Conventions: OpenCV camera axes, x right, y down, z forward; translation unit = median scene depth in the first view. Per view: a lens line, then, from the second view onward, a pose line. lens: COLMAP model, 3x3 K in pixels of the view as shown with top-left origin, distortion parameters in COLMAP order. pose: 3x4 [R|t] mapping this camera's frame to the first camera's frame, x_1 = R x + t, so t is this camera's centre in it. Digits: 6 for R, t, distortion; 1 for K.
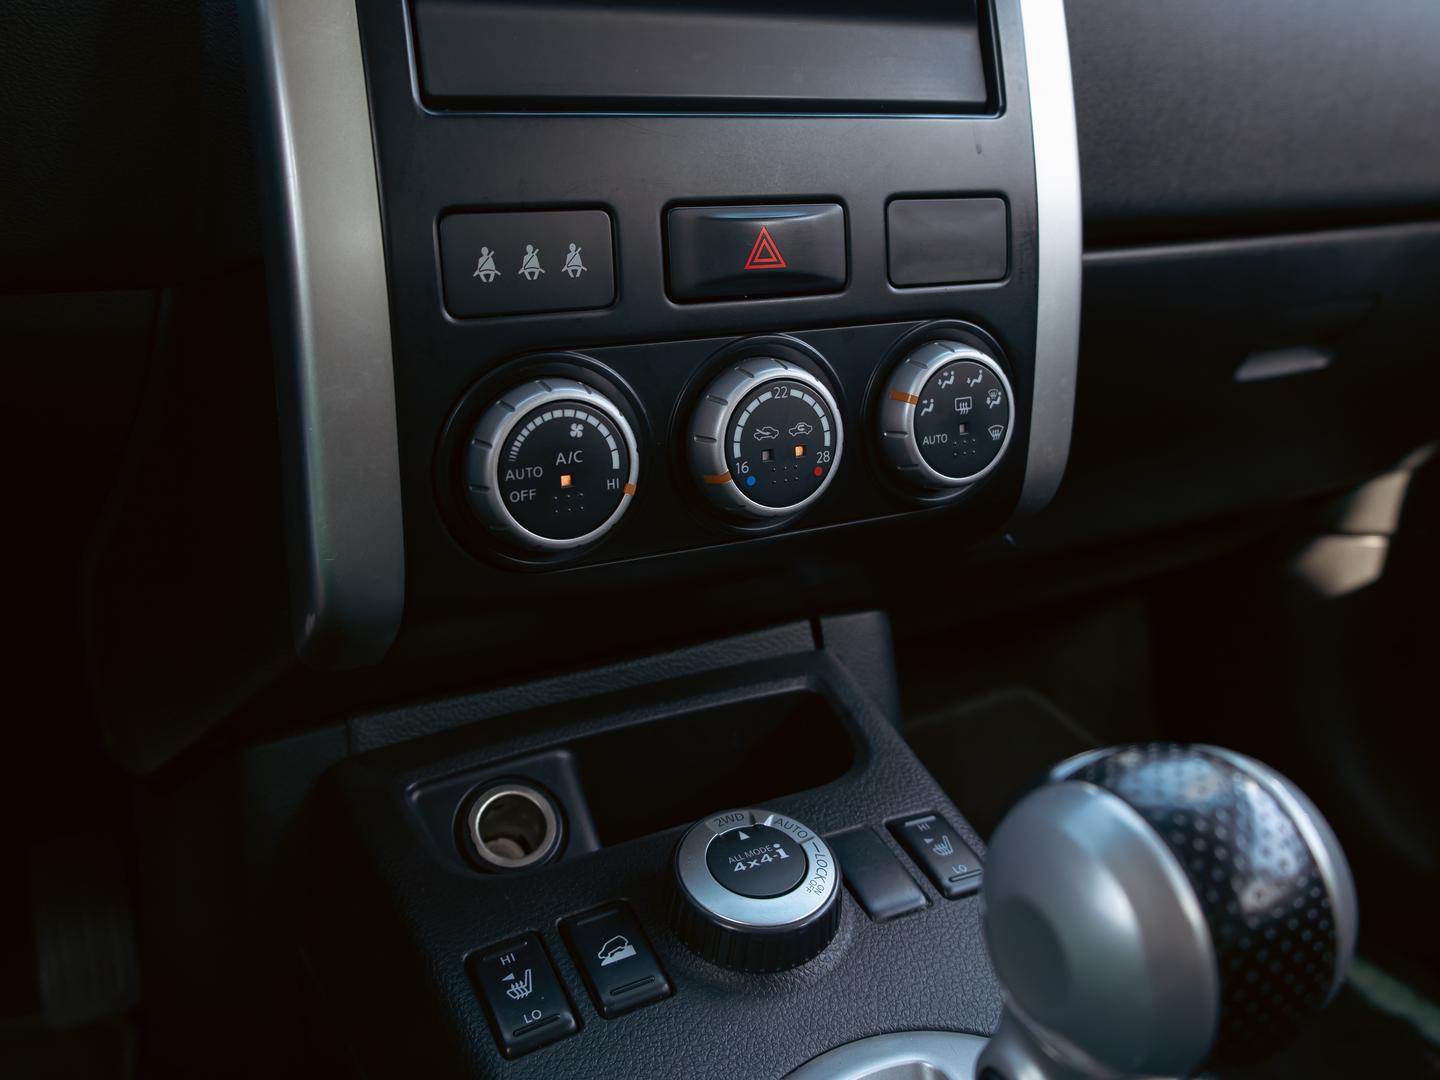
lens RADIAL K [[1235.1, 0, 756.7], [0, 1235.1, 453.9], [0, 0, 1]] dist [0.017106, 0.007293]
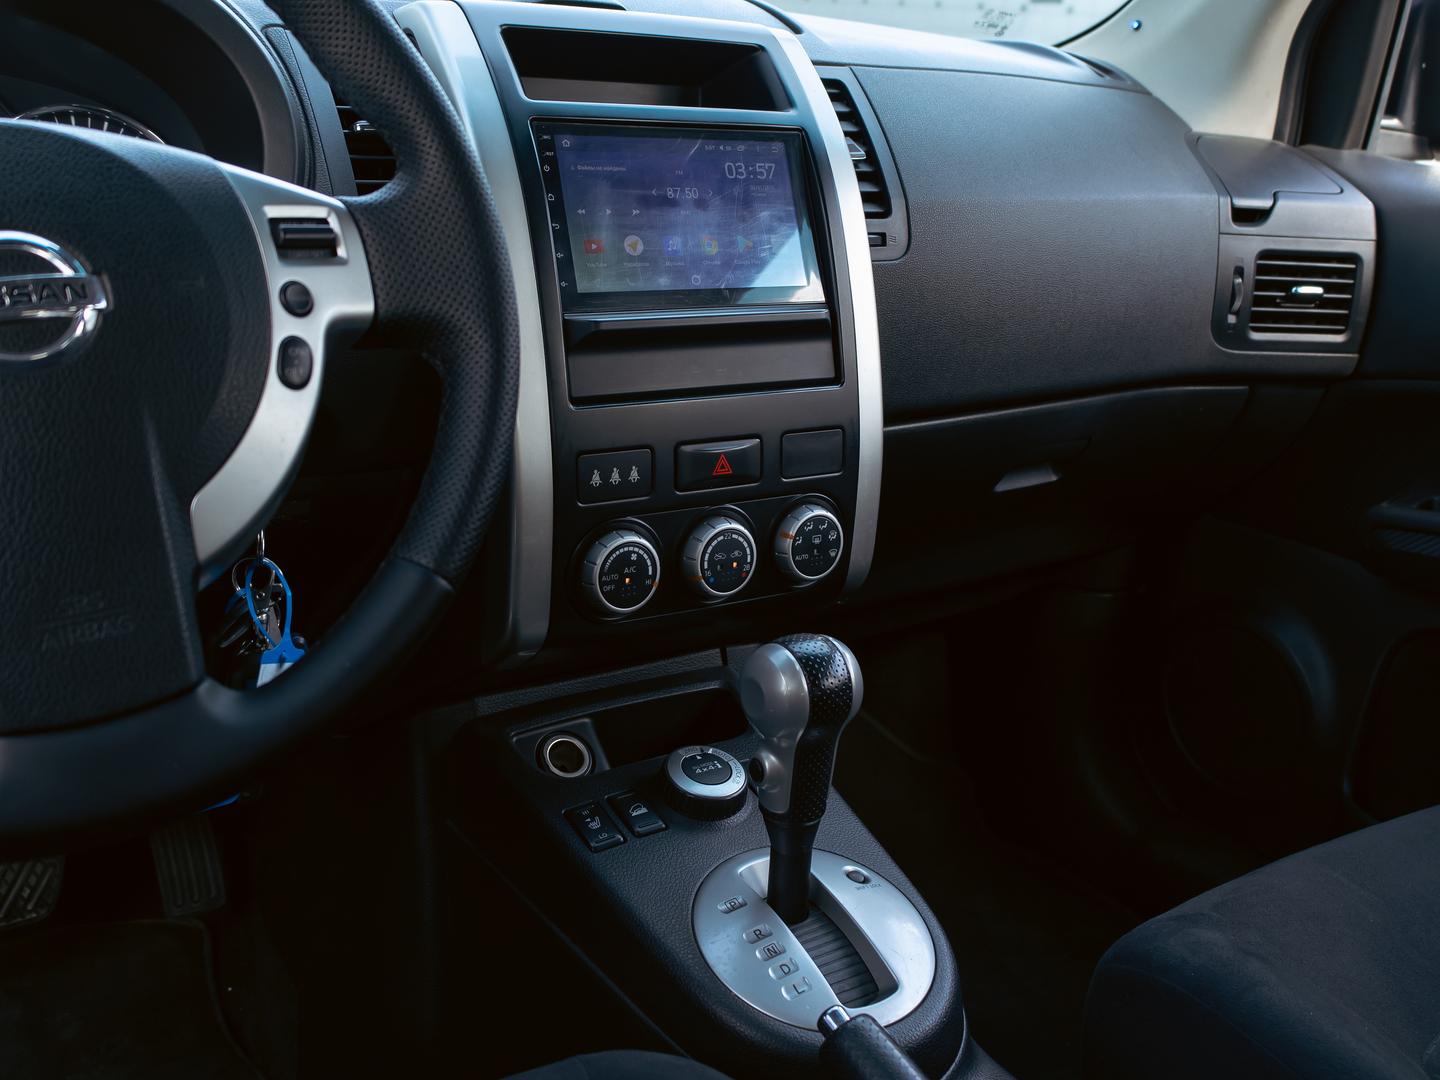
lens RADIAL K [[1328.3, 0, 719.8], [0, 1328.3, 540.1], [0, 0, 1]] dist [0.028188, 0.000800]
pose [[0.993828, 0.027708, 0.107413, -0.217211], [-0.033924, 0.997827, 0.056482, -0.158985], [-0.105615, -0.059777, 0.992609, -1.097399]]
